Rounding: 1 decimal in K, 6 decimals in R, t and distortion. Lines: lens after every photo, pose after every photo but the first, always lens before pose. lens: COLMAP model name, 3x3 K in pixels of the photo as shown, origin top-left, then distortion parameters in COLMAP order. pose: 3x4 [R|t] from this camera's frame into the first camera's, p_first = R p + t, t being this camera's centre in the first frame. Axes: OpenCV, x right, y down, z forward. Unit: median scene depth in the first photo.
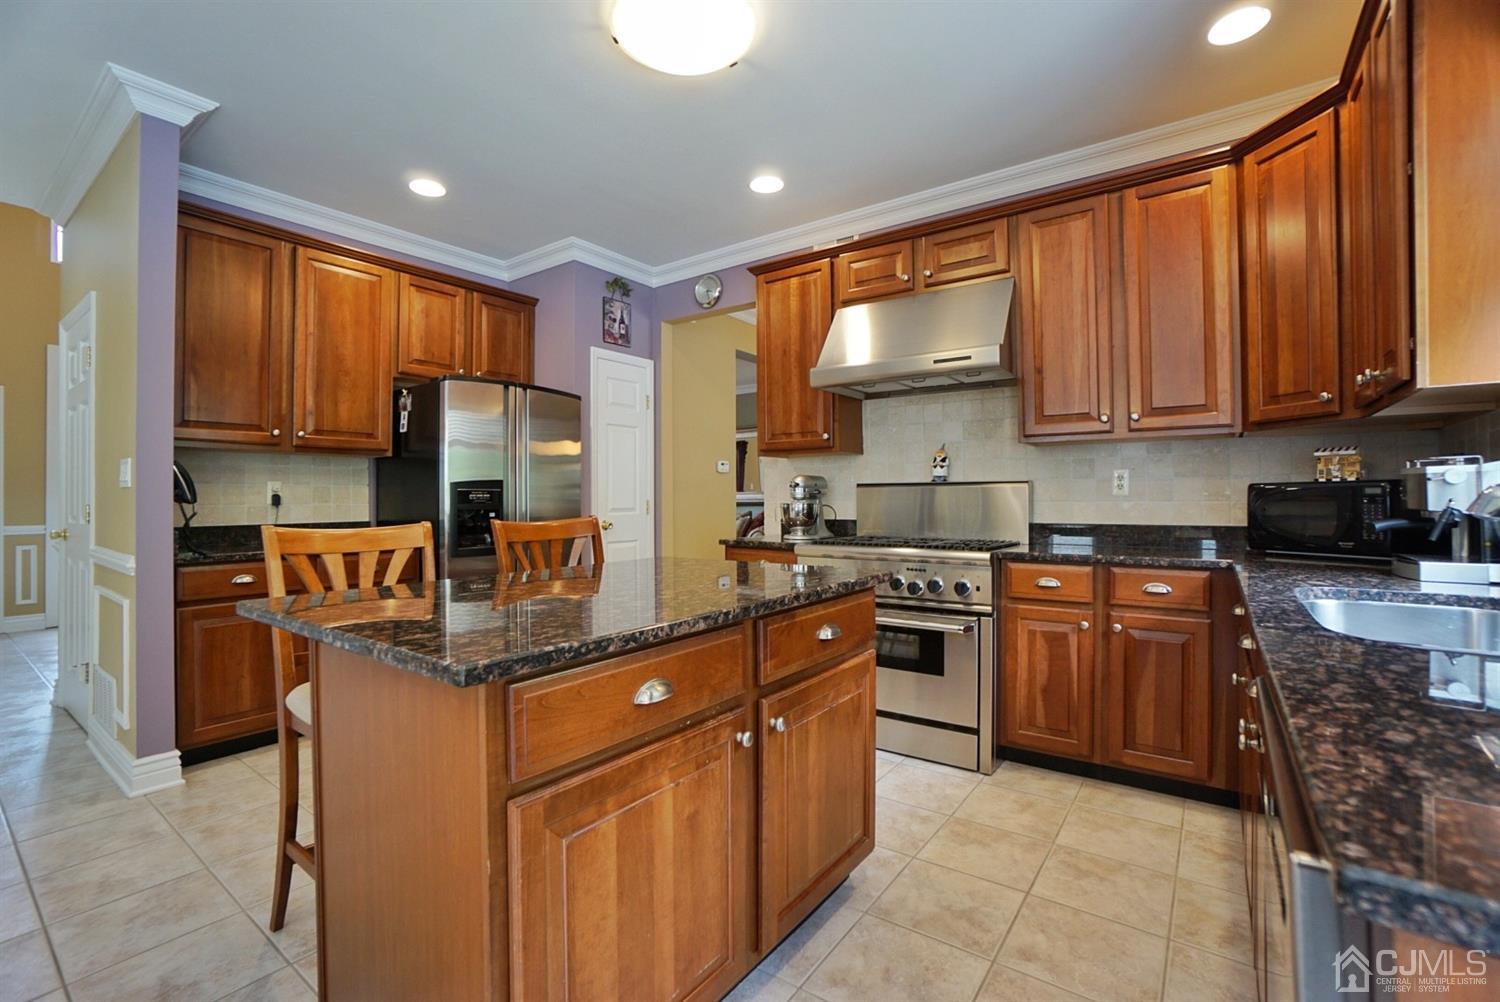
lens RADIAL K [[654.1, 0, 742.1], [0, 654.1, 500.0], [0, 0, 1]] dist [-0.061744, 0.020206]
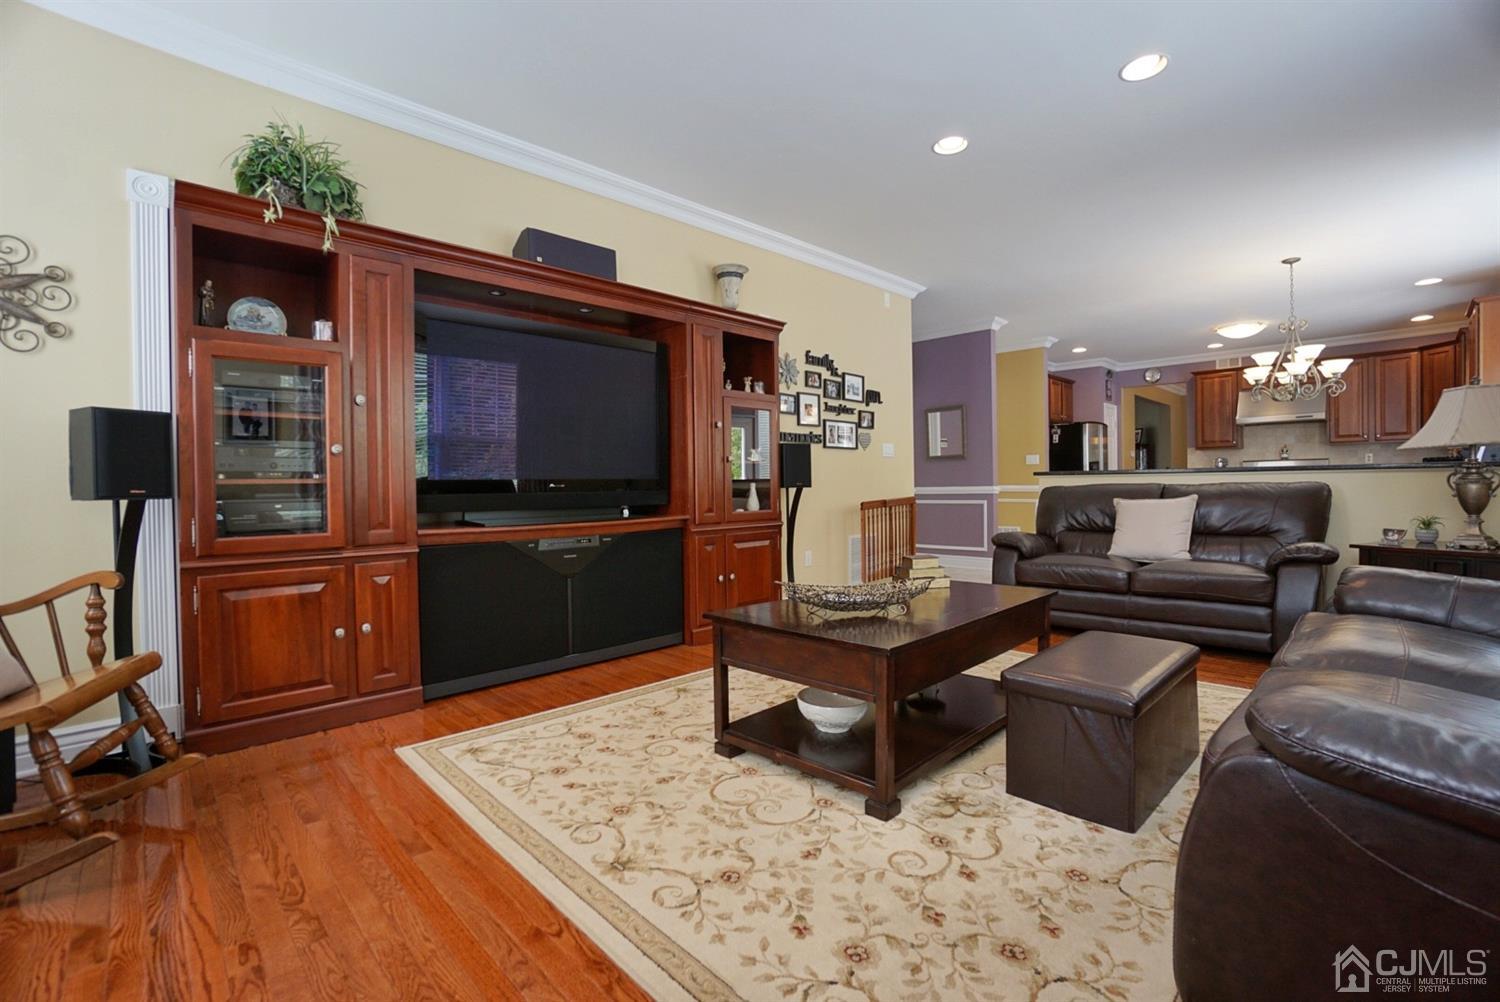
lens RADIAL K [[654.1, 0, 742.1], [0, 654.1, 500.0], [0, 0, 1]] dist [-0.061744, 0.020206]
pose [[0.984605, -0.004588, -0.174733, -1.393081], [0.008532, 0.999725, 0.021829, 0.060425], [0.174585, -0.022983, 0.984374, -1.859067]]
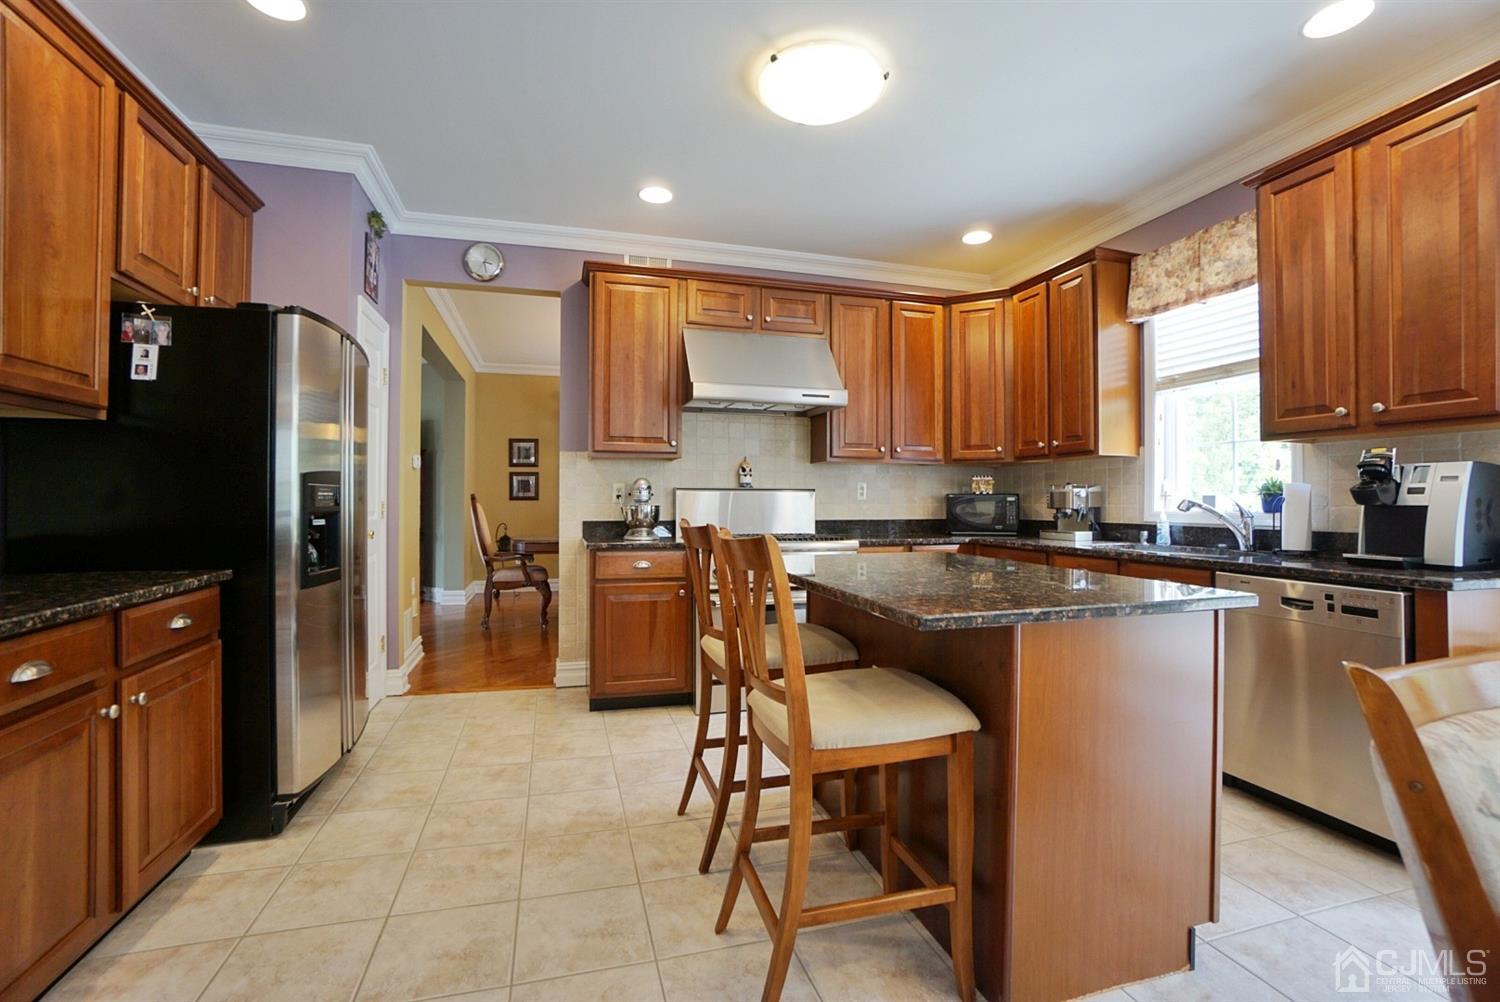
lens RADIAL K [[654.1, 0, 742.1], [0, 654.1, 500.0], [0, 0, 1]] dist [-0.061744, 0.020206]
pose [[0.612679, 0.006153, 0.790308, -0.686785], [-0.004110, 0.999981, -0.004600, 0.000555], [-0.790321, -0.000430, 0.612692, 0.261191]]
